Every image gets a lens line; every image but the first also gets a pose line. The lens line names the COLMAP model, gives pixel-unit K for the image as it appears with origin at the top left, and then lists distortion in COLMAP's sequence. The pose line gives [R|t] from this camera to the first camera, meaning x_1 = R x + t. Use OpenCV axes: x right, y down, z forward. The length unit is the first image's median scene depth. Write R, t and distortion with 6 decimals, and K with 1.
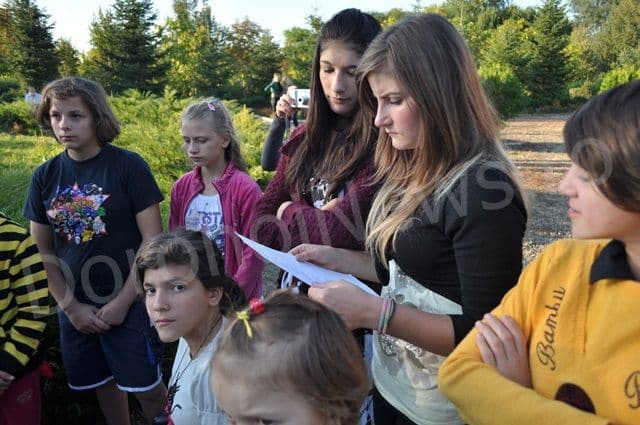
lens RADIAL K [[492.6, 0, 318.2], [0, 492.6, 202.6], [0, 0, 1]] dist [-0.001806, -0.002120]
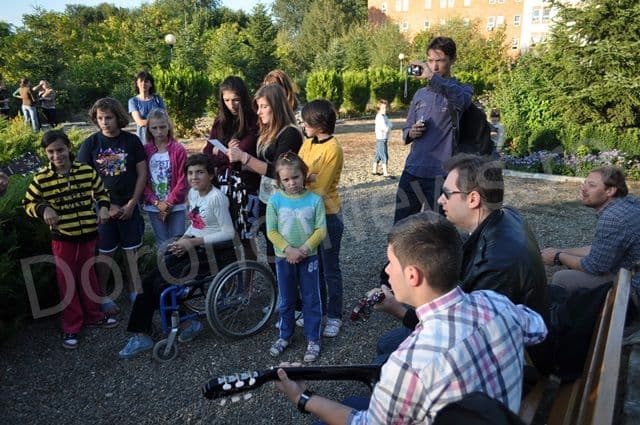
lens RADIAL K [[492.6, 0, 318.2], [0, 492.6, 202.6], [0, 0, 1]] dist [-0.001806, -0.002120]
pose [[0.860166, -0.132109, 0.492608, -0.065351], [0.129463, 0.990791, 0.039652, 0.018648], [-0.493310, 0.029667, 0.869348, -0.108907]]
